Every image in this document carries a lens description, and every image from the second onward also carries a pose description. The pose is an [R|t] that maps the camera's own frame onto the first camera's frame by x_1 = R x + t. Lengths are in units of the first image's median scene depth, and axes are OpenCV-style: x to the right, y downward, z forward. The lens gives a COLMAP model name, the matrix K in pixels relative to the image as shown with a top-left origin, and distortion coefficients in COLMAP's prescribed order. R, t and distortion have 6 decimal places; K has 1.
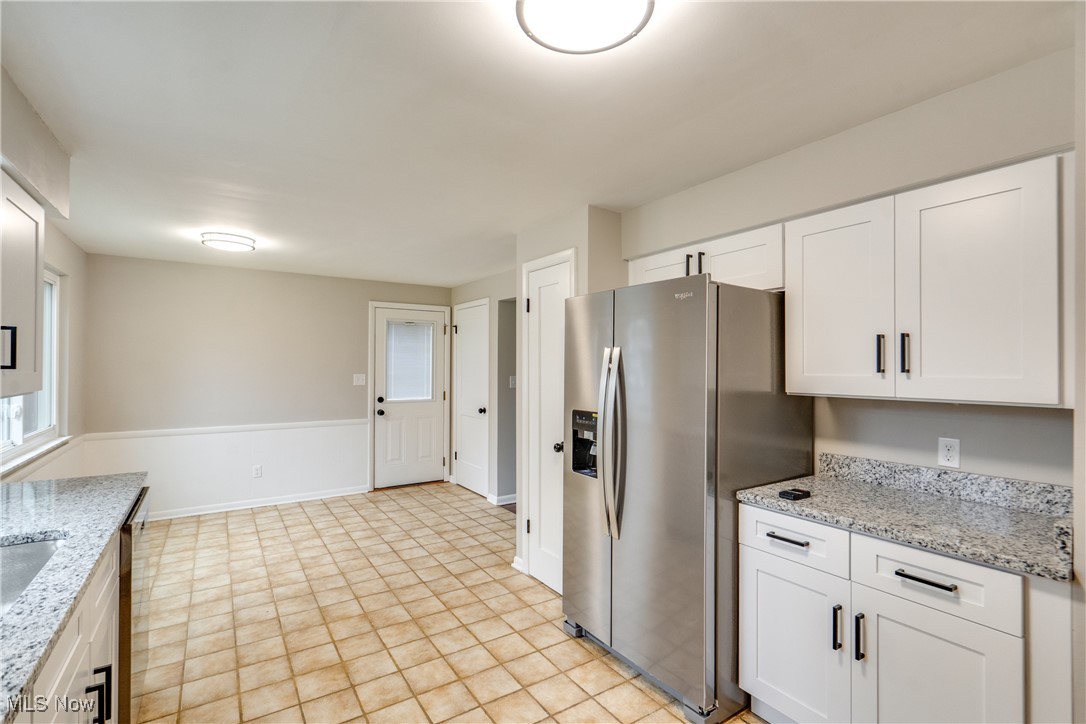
lens RADIAL K [[492.4, 0, 509.8], [0, 492.4, 360.3], [0, 0, 1]] dist [-0.002003, -0.000170]
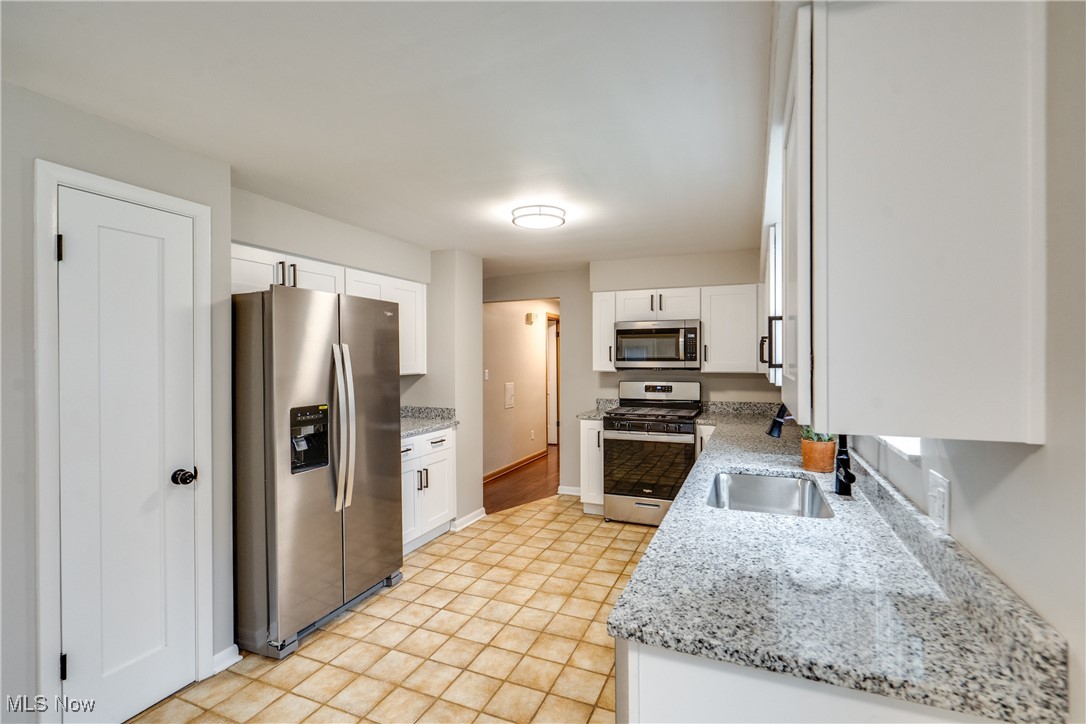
lens RADIAL K [[502.0, 0, 557.7], [0, 502.0, 358.7], [0, 0, 1]] dist [0.010452, 0.000328]
pose [[-0.593871, -0.004428, 0.804548, -0.628461], [-0.000423, 0.999986, 0.005192, -0.009876], [-0.804560, 0.002743, -0.593865, 0.761259]]
